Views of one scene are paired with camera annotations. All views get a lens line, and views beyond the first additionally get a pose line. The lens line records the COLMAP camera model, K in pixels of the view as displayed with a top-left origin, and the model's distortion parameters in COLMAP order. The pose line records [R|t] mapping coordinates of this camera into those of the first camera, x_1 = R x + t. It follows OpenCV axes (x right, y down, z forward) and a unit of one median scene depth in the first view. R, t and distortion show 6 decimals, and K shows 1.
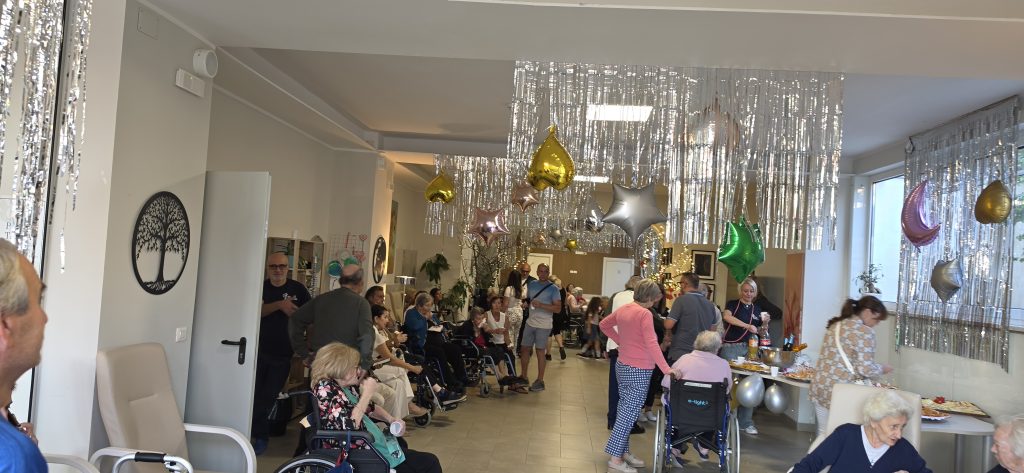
lens RADIAL K [[706.3, 0, 503.9], [0, 706.3, 239.4], [0, 0, 1]] dist [0.051989, -0.073031]
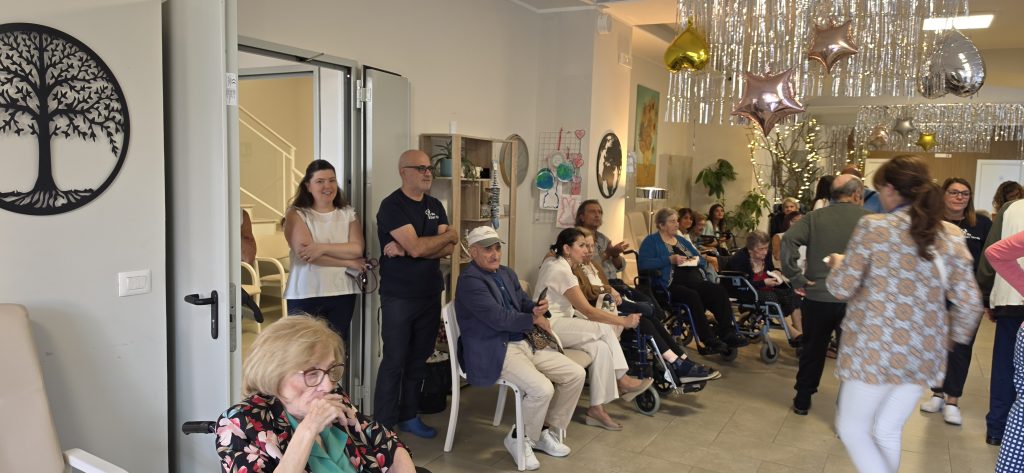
lens RADIAL K [[706.3, 0, 506.3], [0, 706.3, 243.4], [0, 0, 1]] dist [0.051989, -0.073031]
pose [[0.903824, -0.000576, -0.427903, 0.039124], [0.050296, 0.993210, 0.104898, 0.029136], [0.424937, -0.116332, 0.897717, 0.320065]]
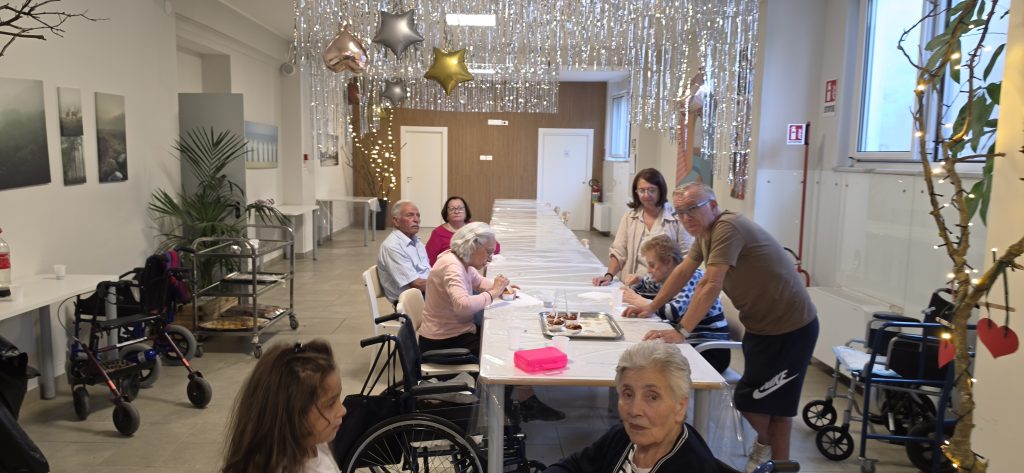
lens RADIAL K [[706.3, 0, 511.9], [0, 706.3, 232.9], [0, 0, 1]] dist [0.051989, -0.073031]
pose [[0.992543, -0.058358, 0.107014, 0.187639], [0.041864, 0.987744, 0.150362, 0.072387], [-0.114477, -0.144761, 0.982822, 1.493473]]
